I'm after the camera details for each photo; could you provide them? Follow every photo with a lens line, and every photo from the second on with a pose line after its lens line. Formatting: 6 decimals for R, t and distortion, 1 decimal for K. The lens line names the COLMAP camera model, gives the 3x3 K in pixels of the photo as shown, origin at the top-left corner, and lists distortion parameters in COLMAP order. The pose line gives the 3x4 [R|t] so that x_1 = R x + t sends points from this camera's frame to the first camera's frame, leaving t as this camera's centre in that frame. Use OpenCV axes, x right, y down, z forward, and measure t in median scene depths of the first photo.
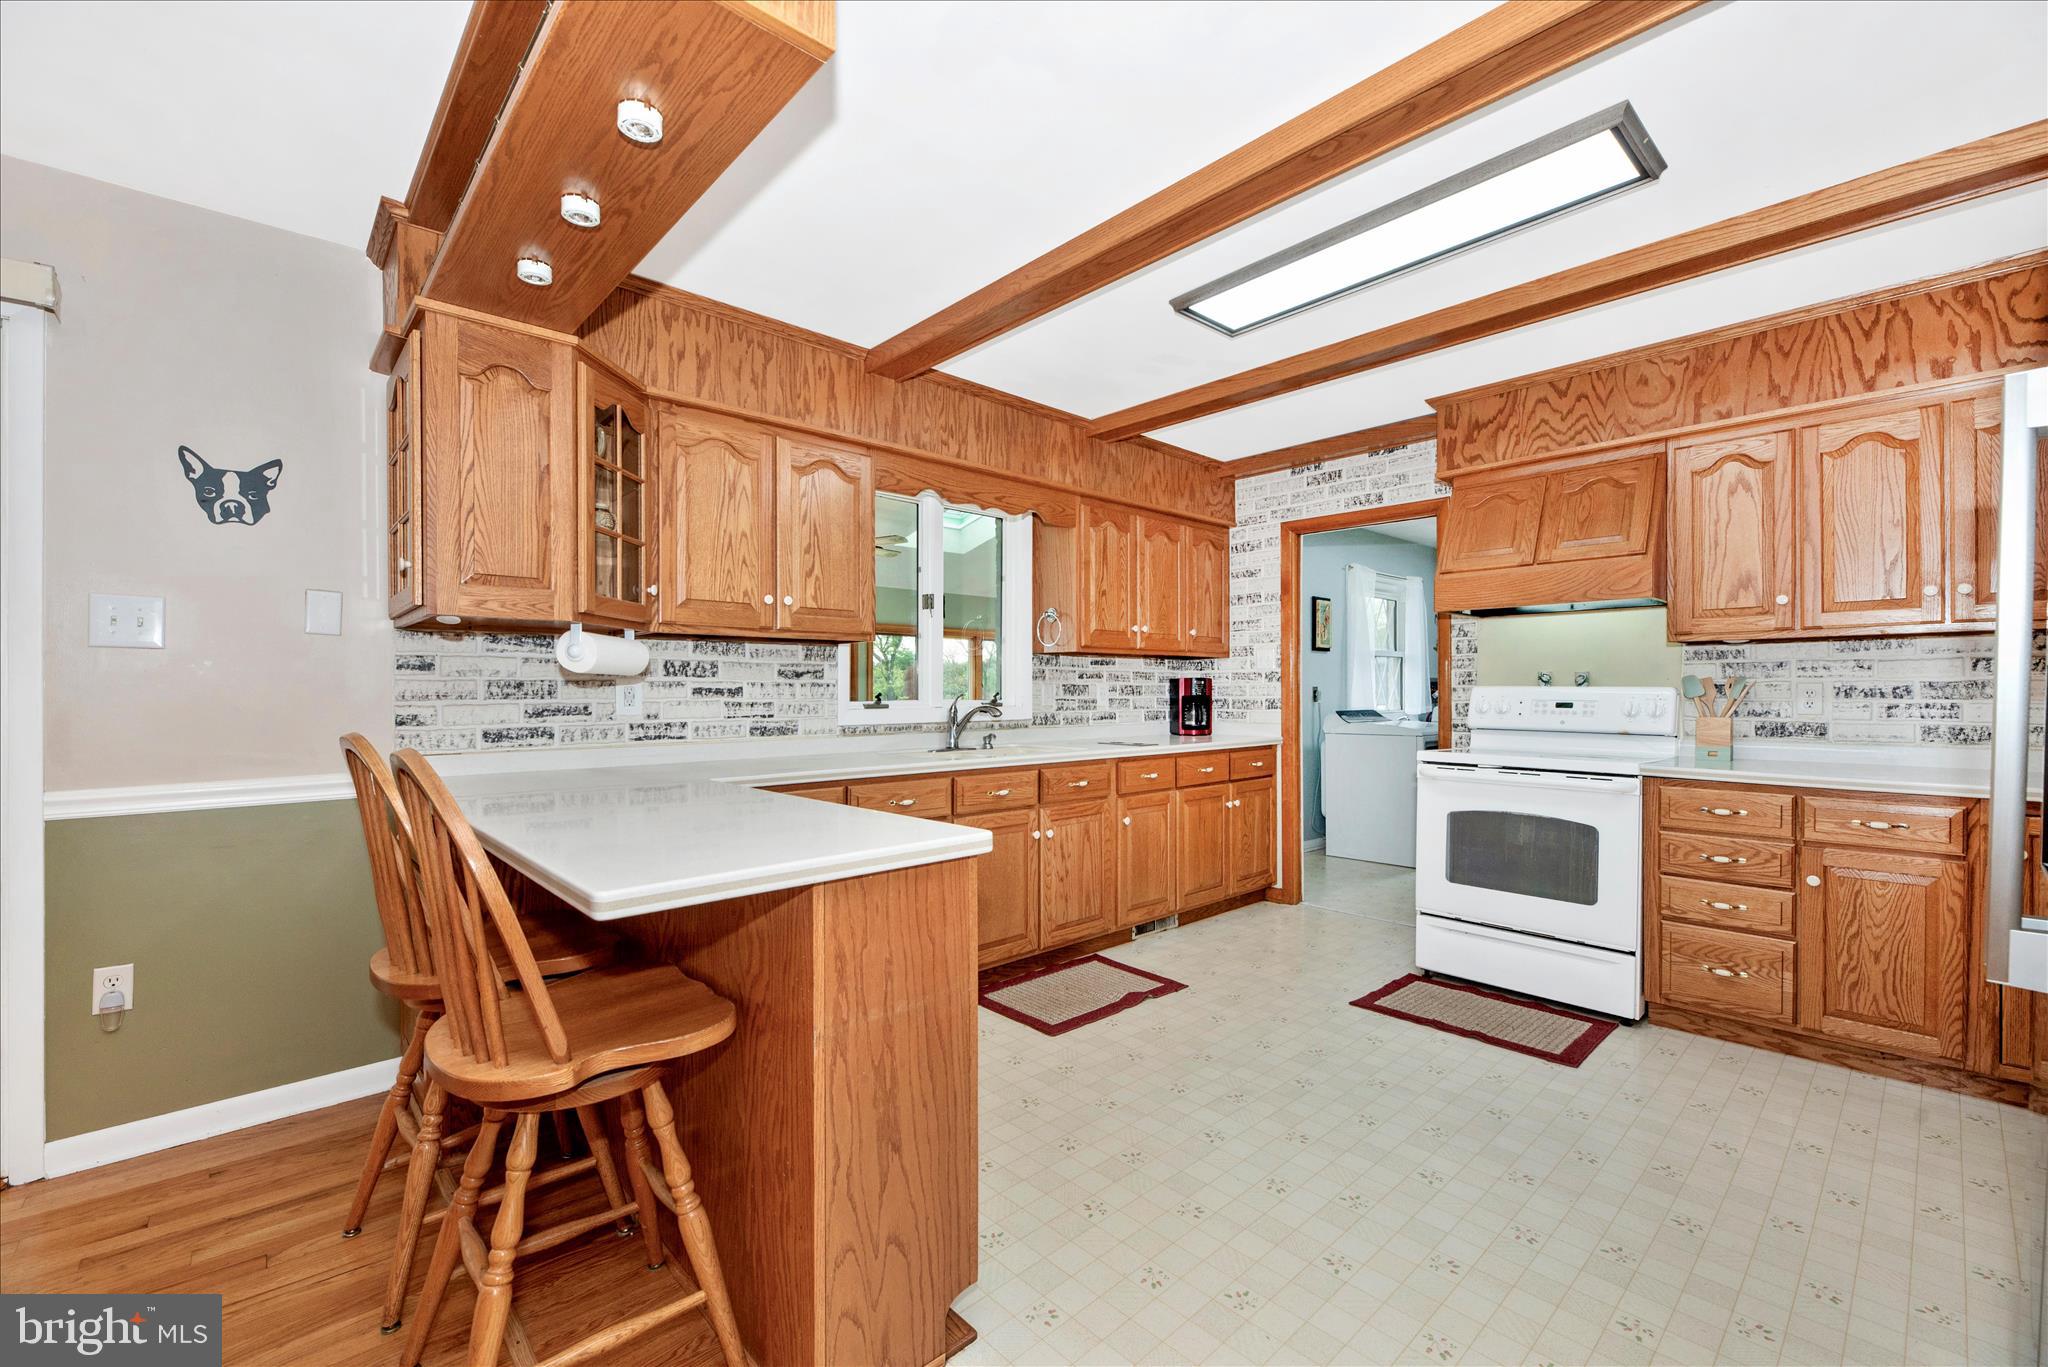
lens RADIAL K [[847.4, 0, 1014.5], [0, 847.4, 694.6], [0, 0, 1]] dist [-0.001072, -0.002535]
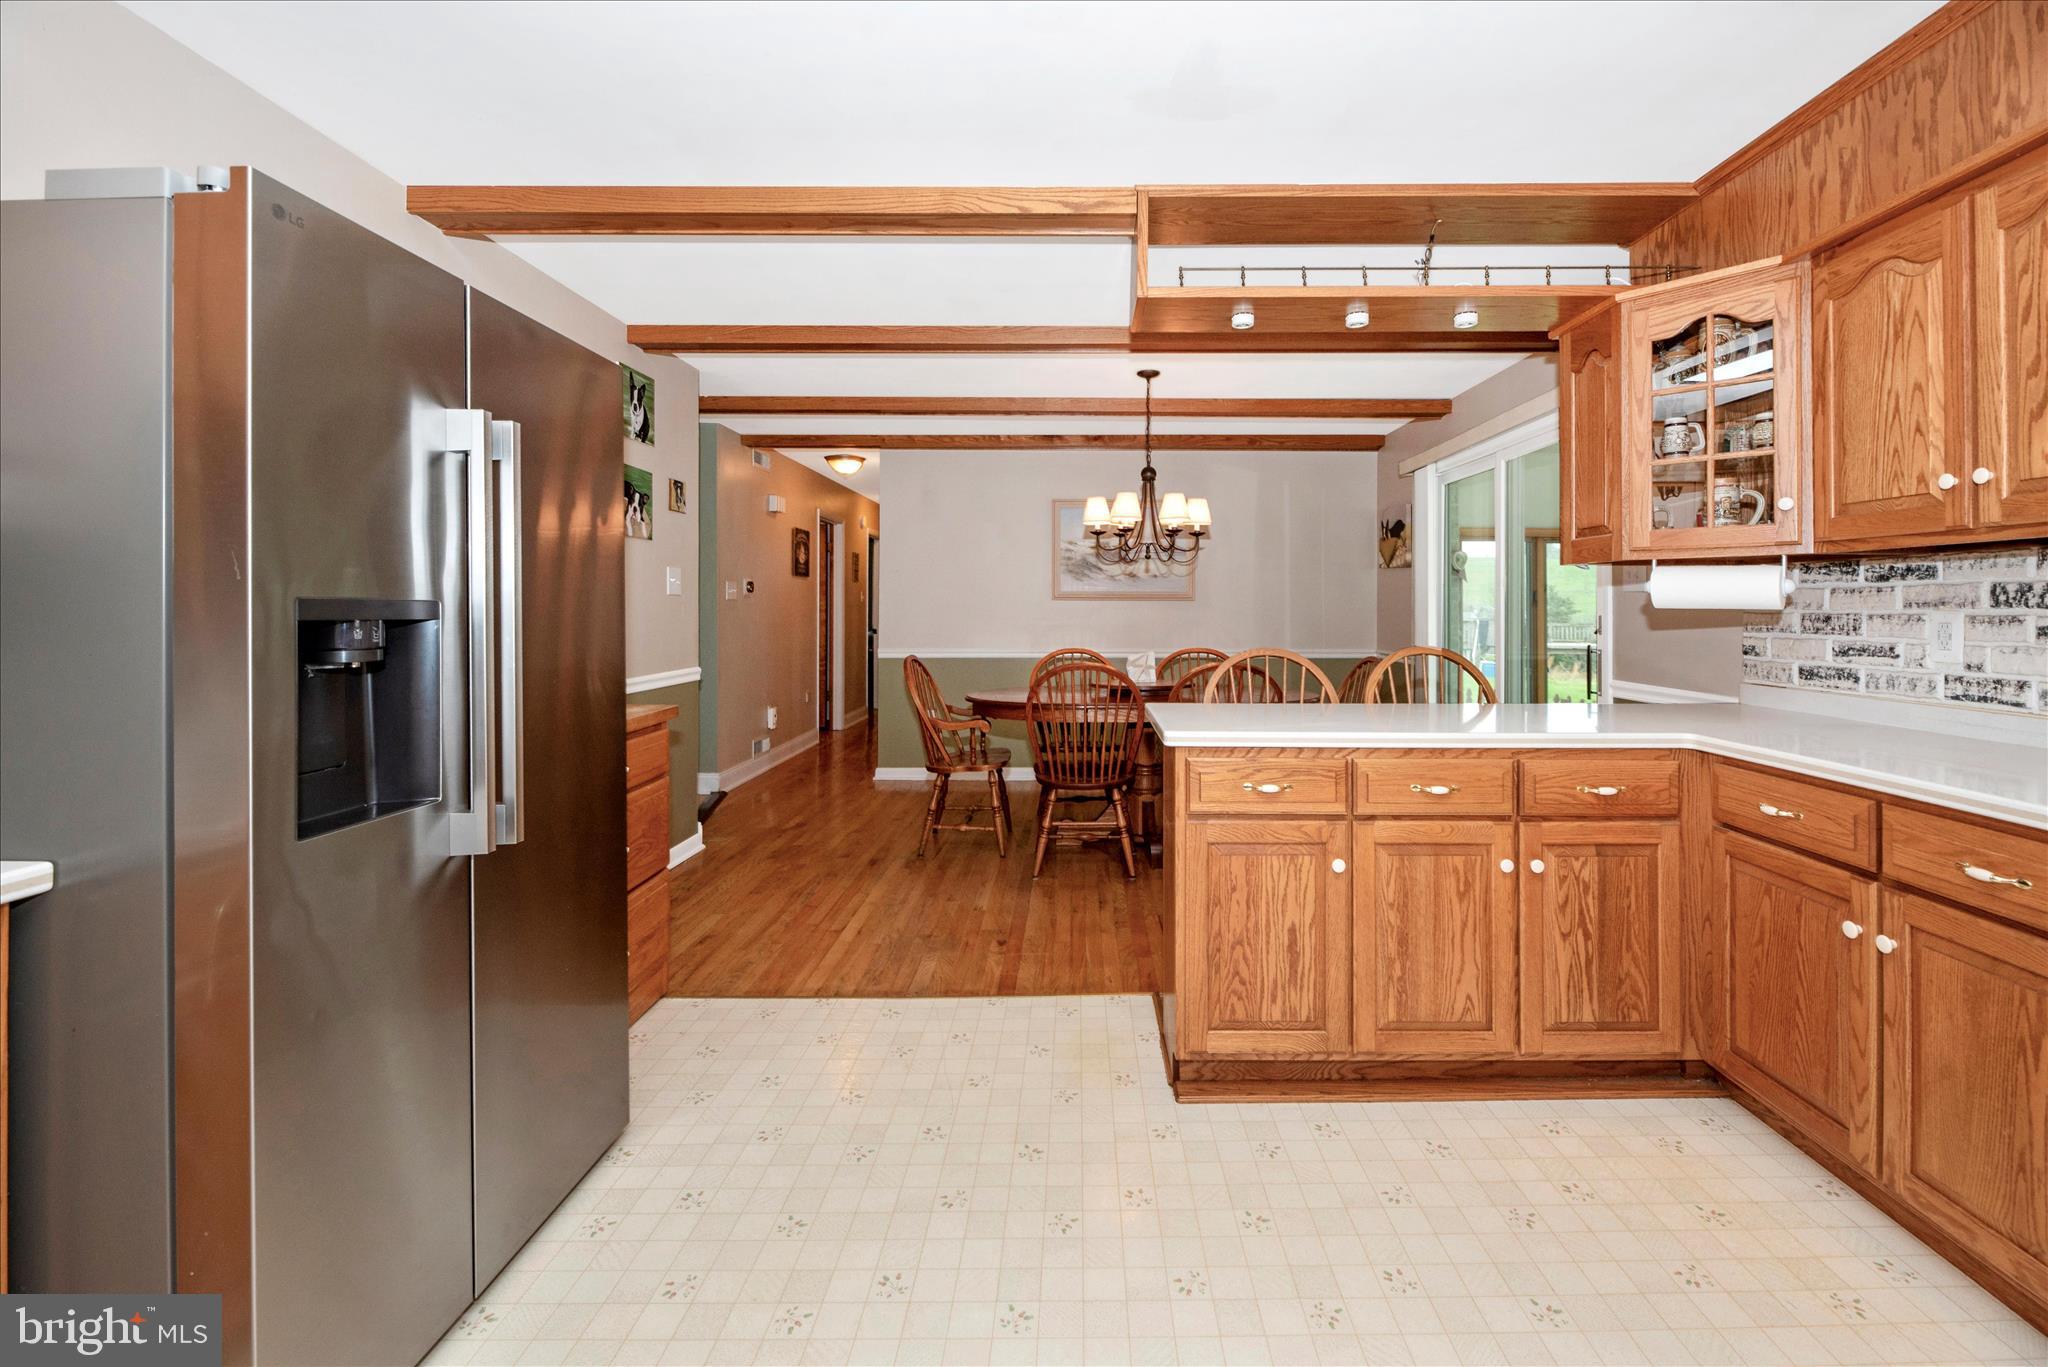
lens RADIAL K [[847.4, 0, 1075.9], [0, 847.4, 604.0], [0, 0, 1]] dist [-0.001072, -0.002535]
pose [[-0.677906, -0.001023, -0.735148, 0.518110], [-0.003384, 0.999993, 0.001728, -0.021779], [0.735141, 0.003659, -0.677904, 0.868578]]
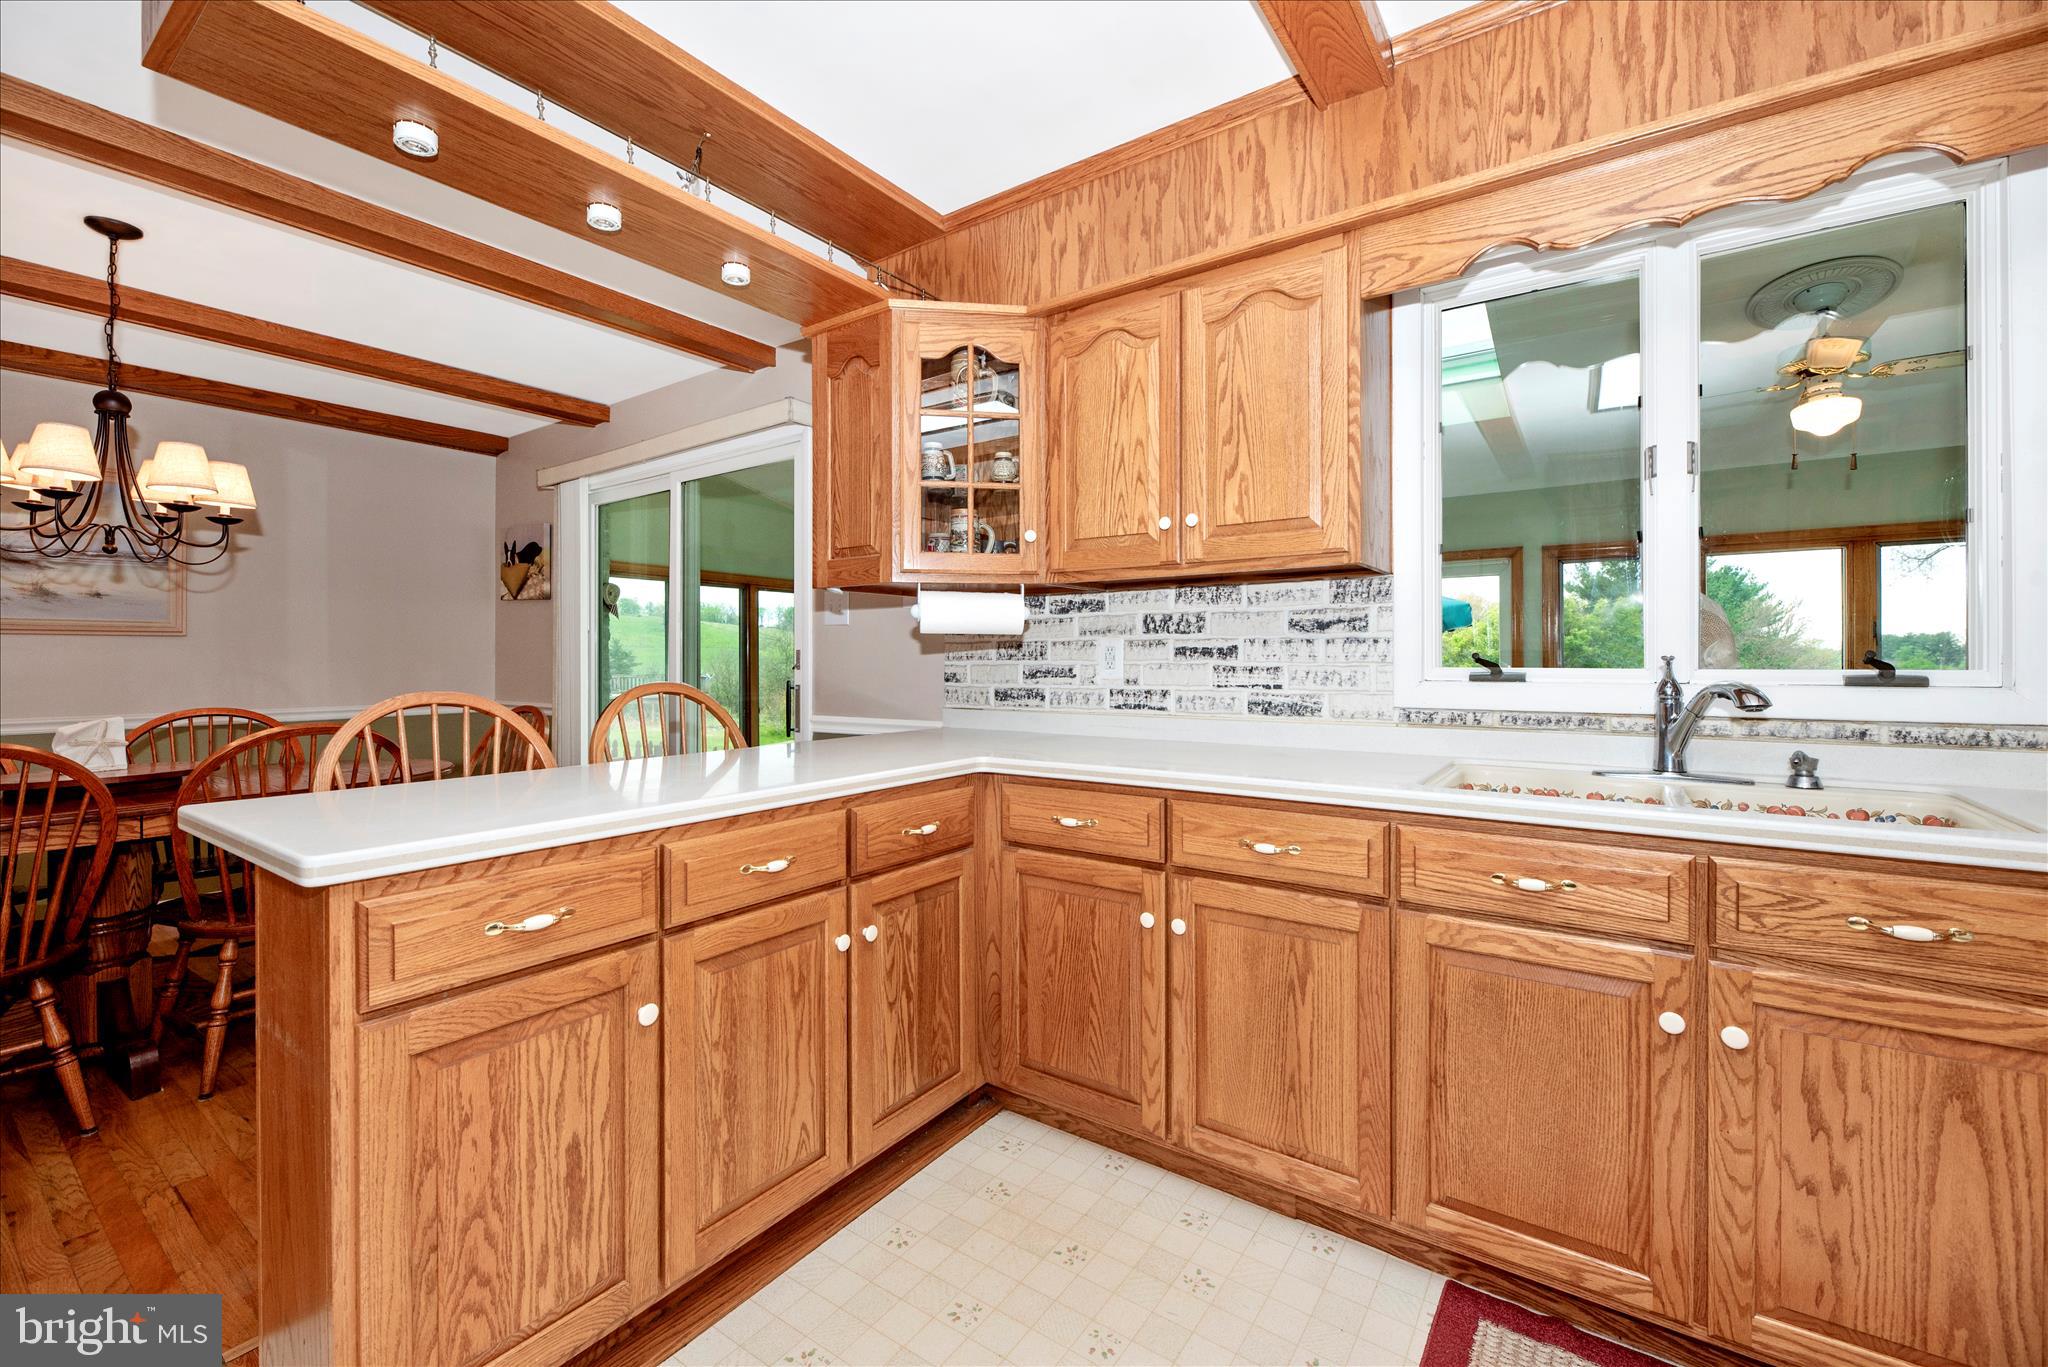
lens RADIAL K [[847.4, 0, 1013.2], [0, 847.4, 651.3], [0, 0, 1]] dist [-0.001072, -0.002535]
pose [[0.208130, -0.006989, -0.978076, 0.350794], [-0.002791, 0.999966, -0.007739, 0.002300], [0.978097, 0.004340, 0.208103, 0.661788]]
